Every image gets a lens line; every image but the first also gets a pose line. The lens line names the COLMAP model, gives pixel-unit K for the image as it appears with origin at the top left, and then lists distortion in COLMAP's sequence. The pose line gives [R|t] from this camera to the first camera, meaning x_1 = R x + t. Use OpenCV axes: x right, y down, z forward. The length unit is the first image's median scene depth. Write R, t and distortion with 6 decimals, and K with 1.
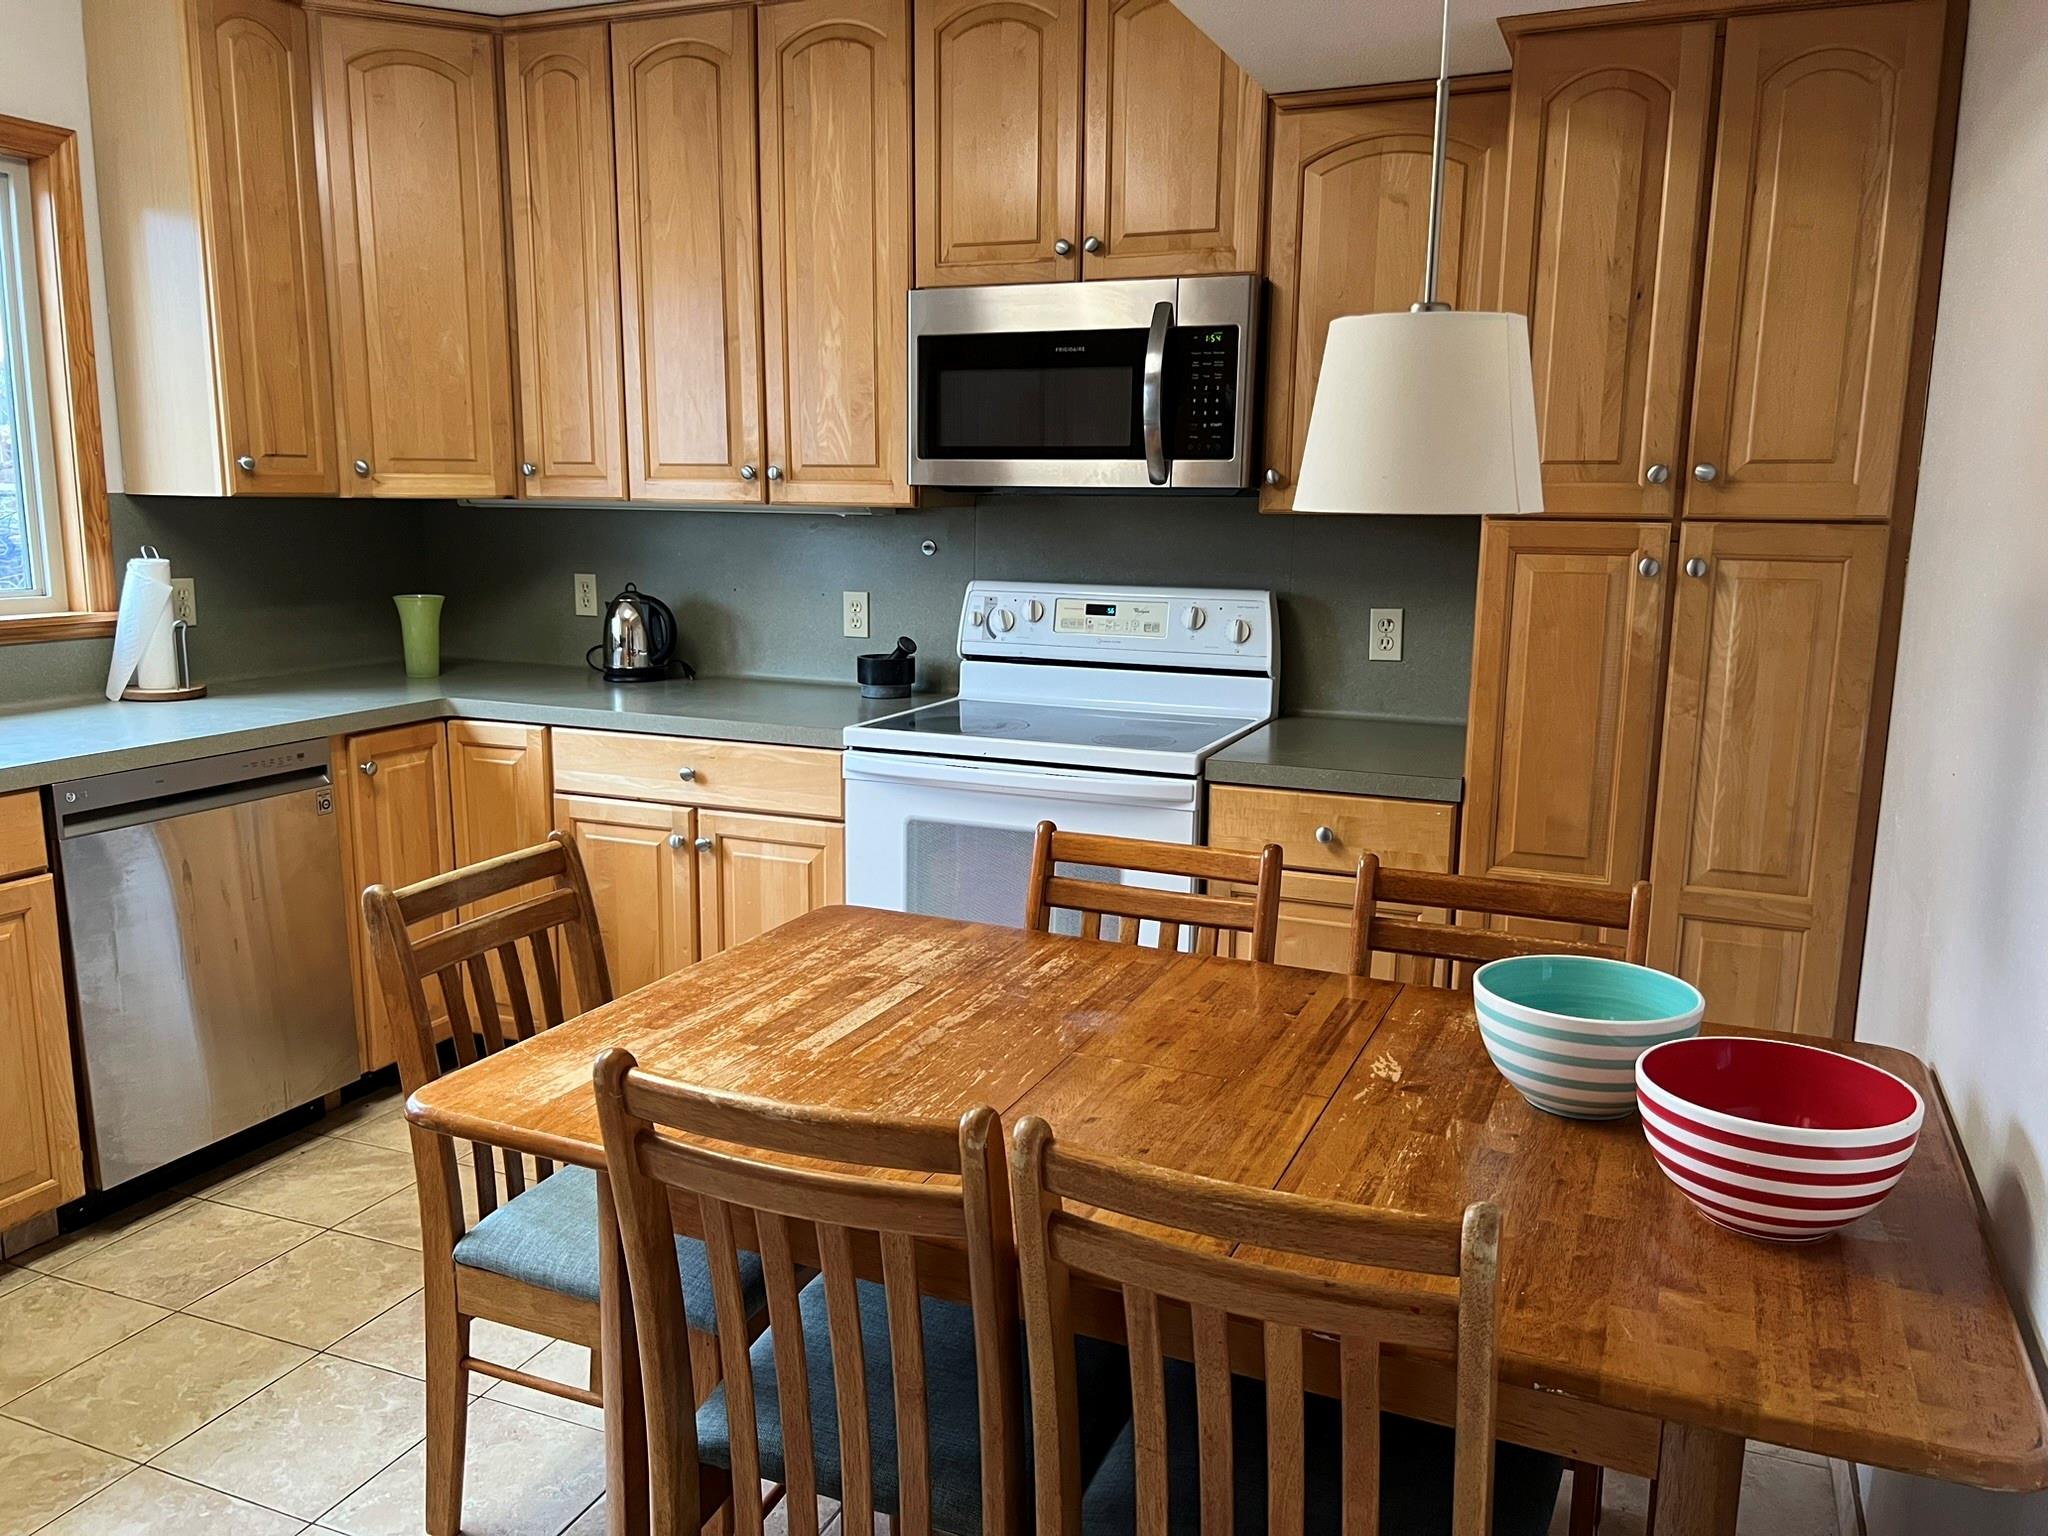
lens RADIAL K [[1500.4, 0, 1026.7], [0, 1500.4, 772.9], [0, 0, 1]] dist [0.037134, 0.000095]
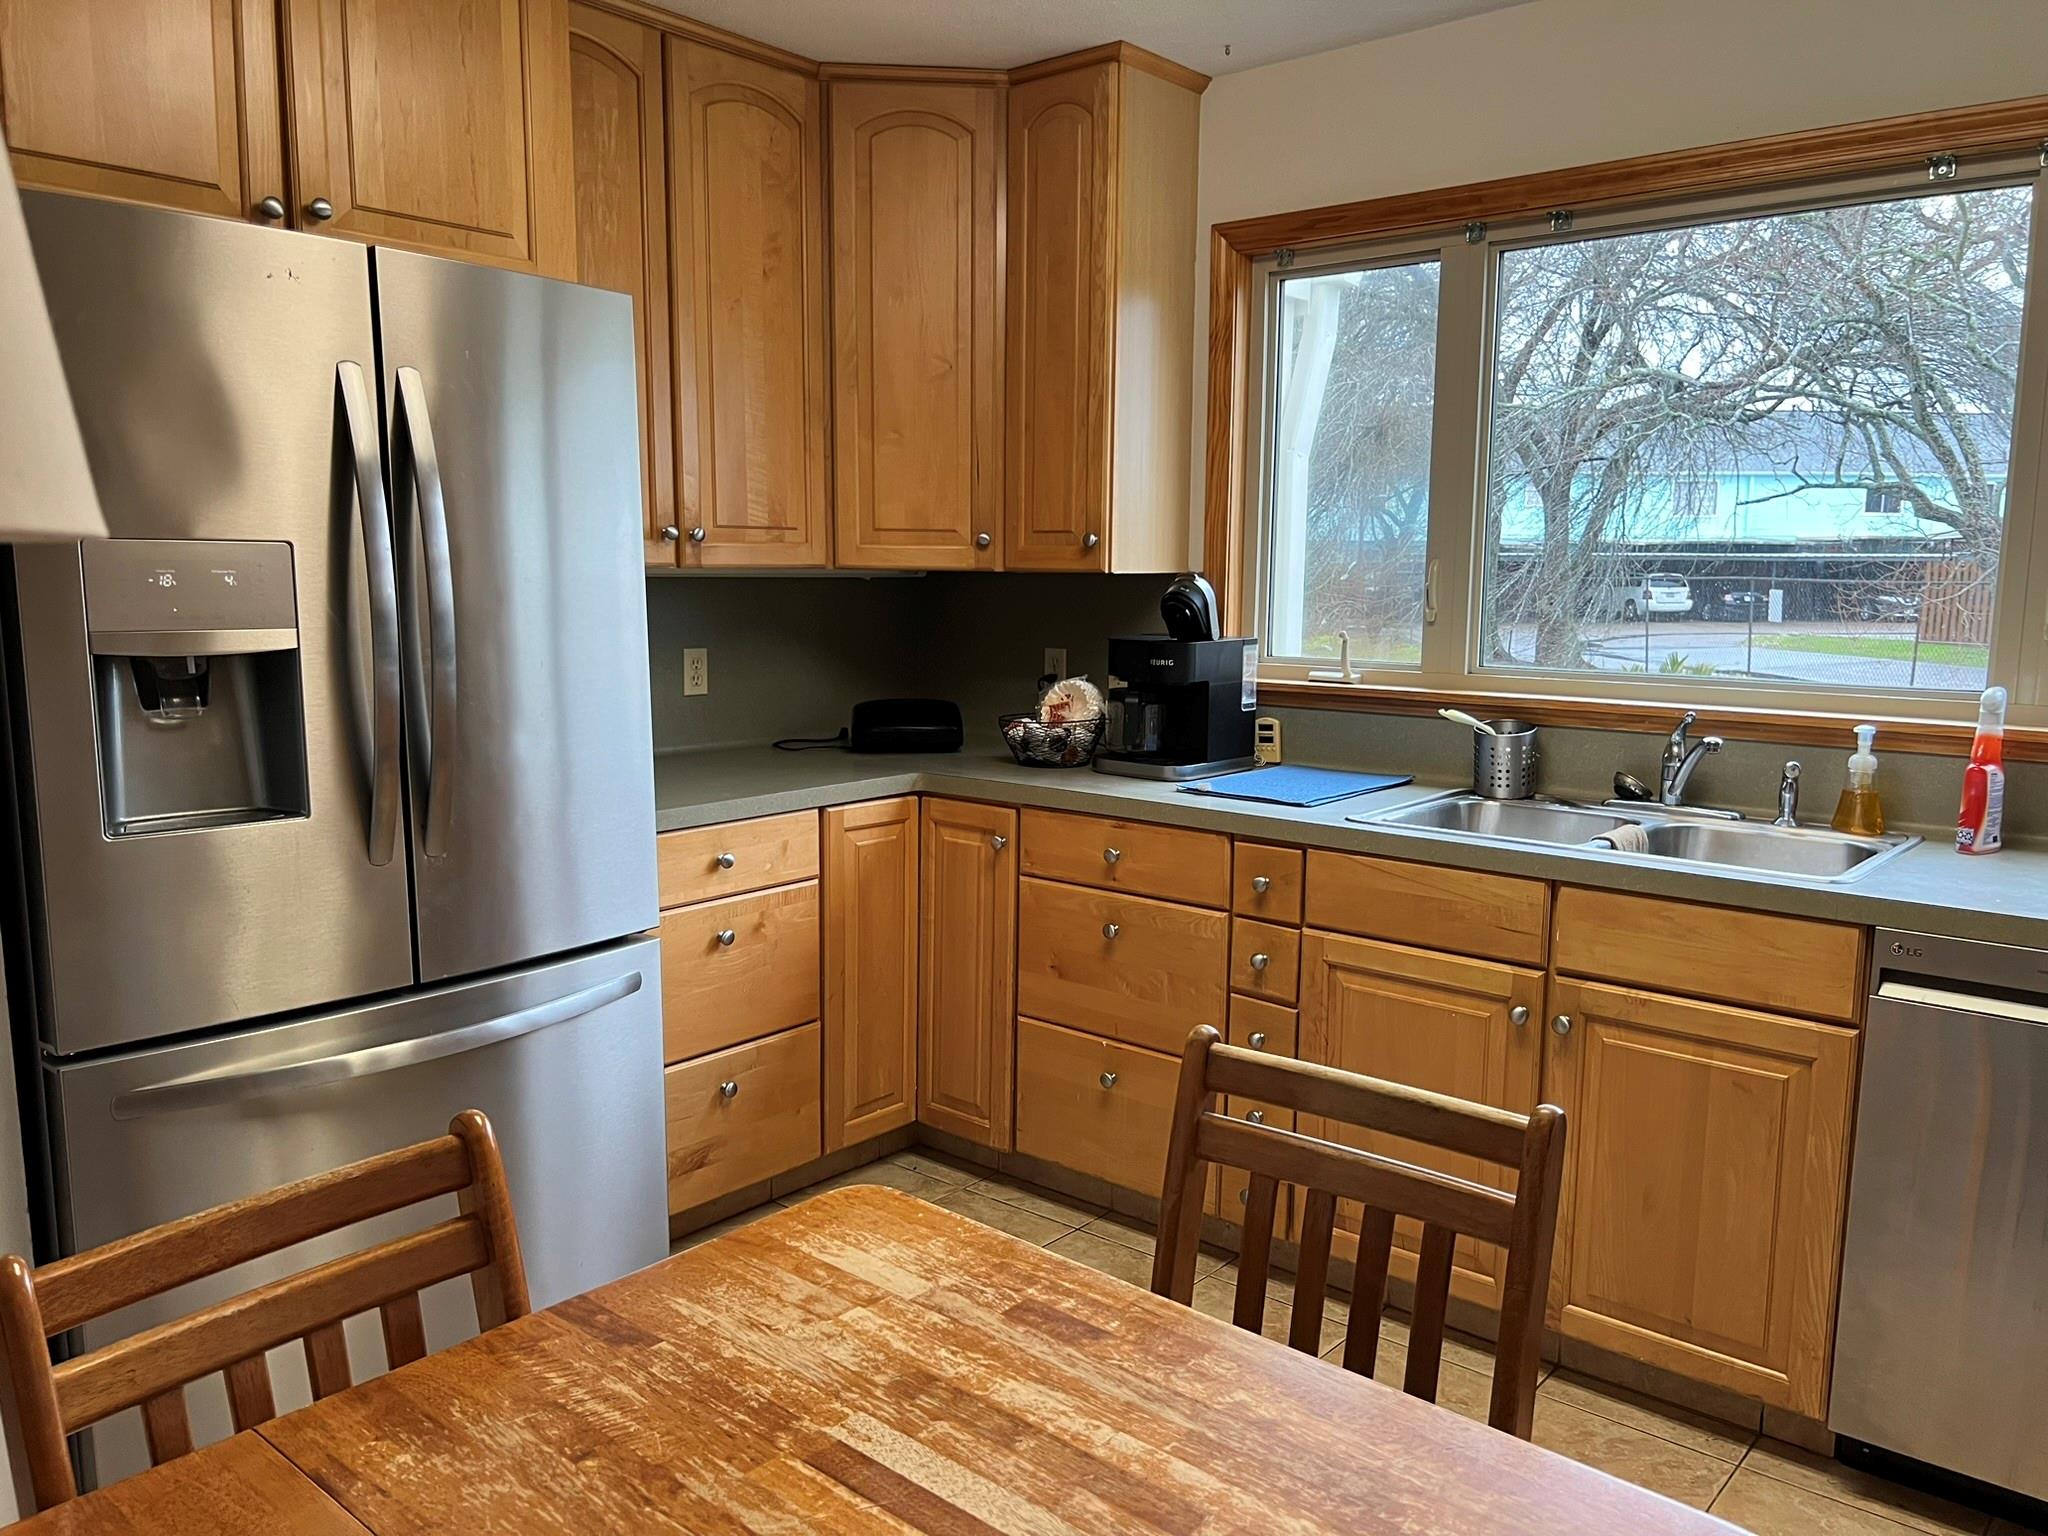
lens RADIAL K [[1500.4, 0, 1030.0], [0, 1500.4, 768.7], [0, 0, 1]] dist [0.037134, 0.000095]
pose [[-0.319514, 0.103755, -0.941884, 0.364825], [-0.164551, 0.972810, 0.162982, -0.182980], [0.933185, 0.207063, -0.293754, 1.101181]]
